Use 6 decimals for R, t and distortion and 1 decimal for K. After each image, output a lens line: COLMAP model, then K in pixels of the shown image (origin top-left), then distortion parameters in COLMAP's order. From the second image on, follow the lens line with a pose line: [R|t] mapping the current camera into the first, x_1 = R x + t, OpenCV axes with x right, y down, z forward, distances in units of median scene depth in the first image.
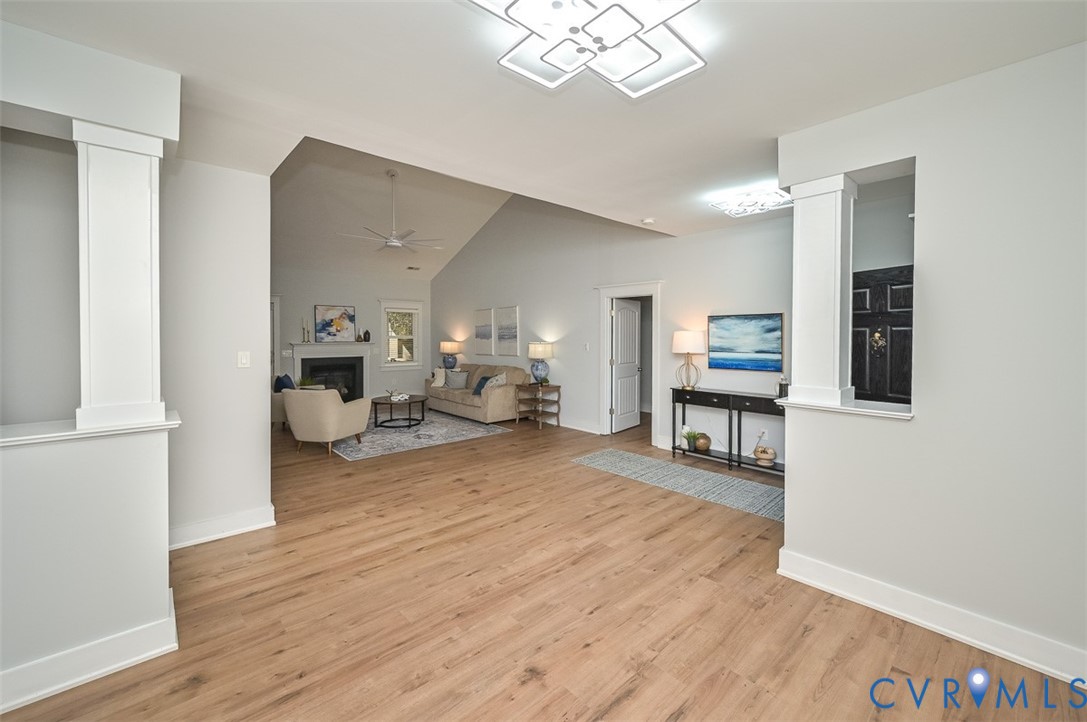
lens RADIAL K [[439.7, 0, 549.3], [0, 439.7, 337.1], [0, 0, 1]] dist [0.005807, -0.000414]
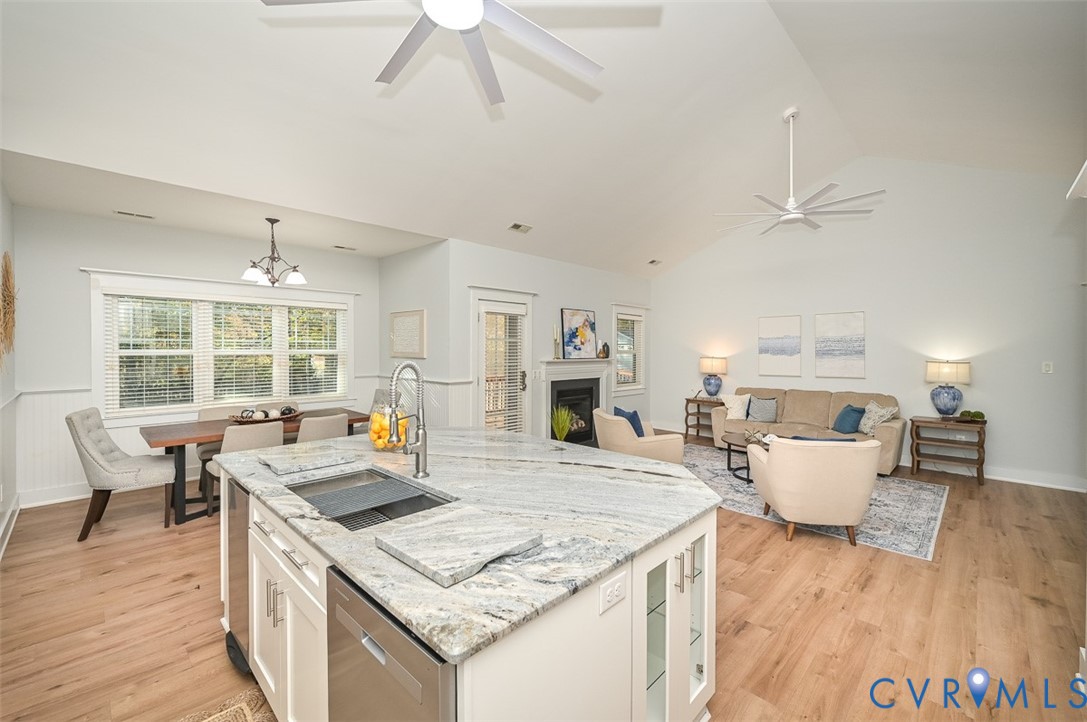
lens RADIAL K [[450.5, 0, 560.6], [0, 450.5, 359.6], [0, 0, 1]] dist [0.003495, 0.000995]
pose [[0.996516, 0.001086, 0.083390, -1.057684], [-0.002818, 0.999783, 0.020658, -0.005607], [-0.083350, -0.020822, 0.996303, 0.462387]]
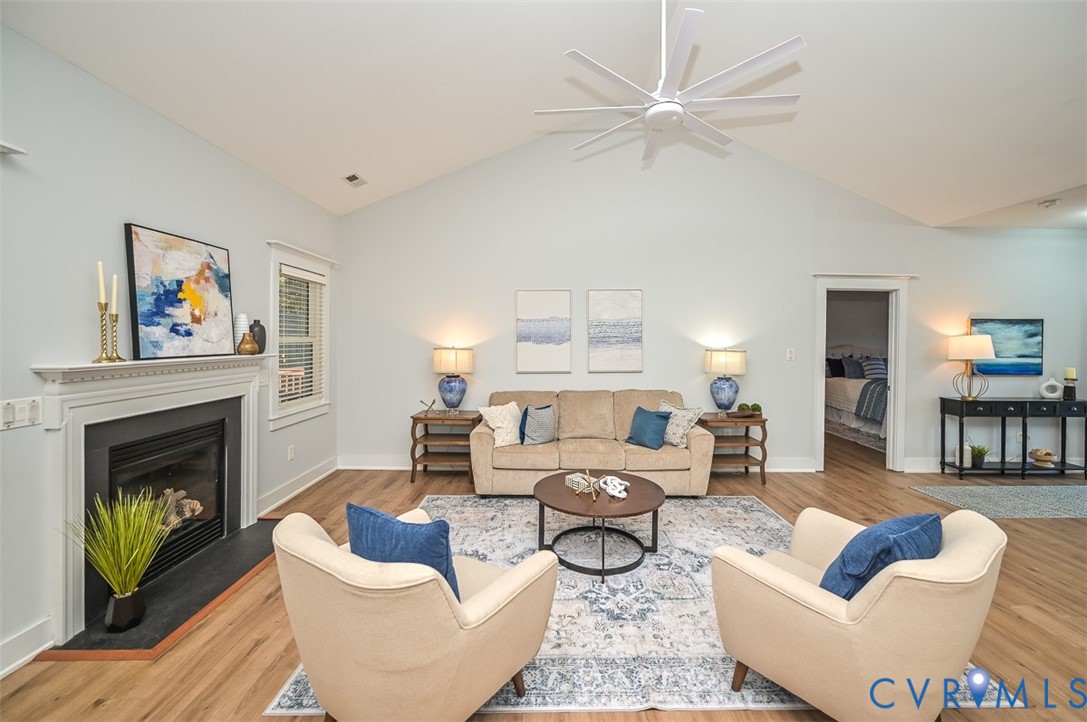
lens RADIAL K [[450.5, 0, 558.3], [0, 450.5, 339.2], [0, 0, 1]] dist [0.003495, 0.000995]
pose [[0.659625, 0.000675, 0.751595, -1.005068], [-0.003232, 0.999993, 0.001938, -0.004626], [-0.751588, -0.003708, 0.659622, 1.104012]]
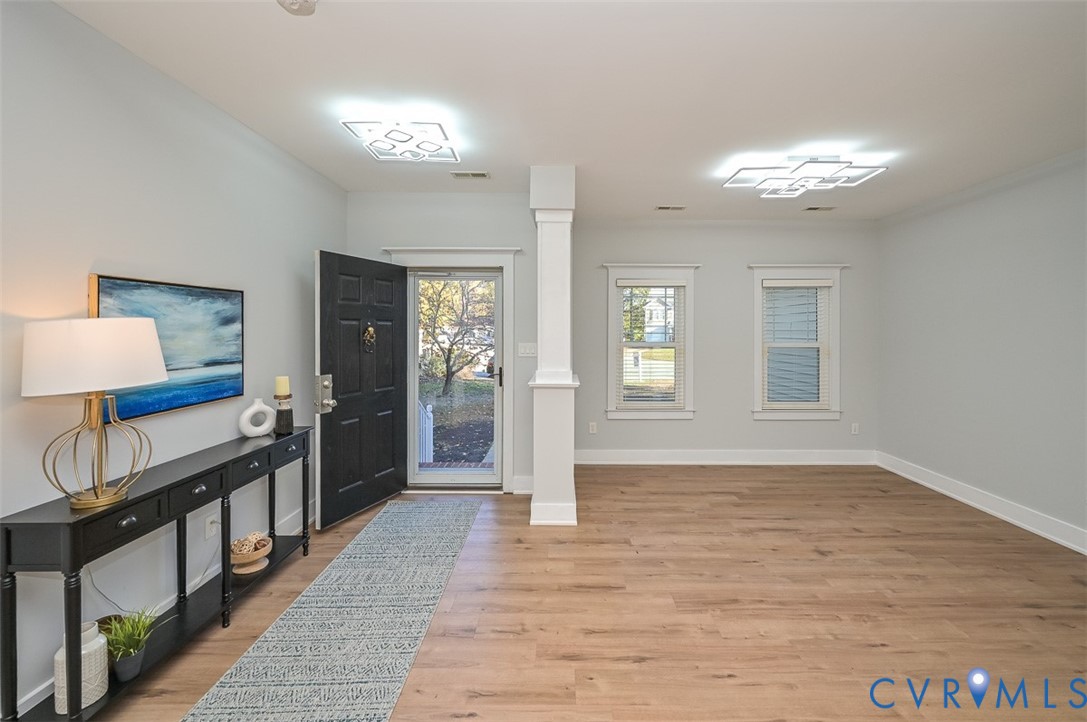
lens RADIAL K [[439.7, 0, 575.4], [0, 439.7, 331.7], [0, 0, 1]] dist [0.005807, -0.000414]
pose [[-0.753932, -0.007778, 0.656906, -0.158133], [-0.000542, 0.999937, 0.011218, -0.008296], [-0.656952, 0.008101, -0.753889, 1.094442]]
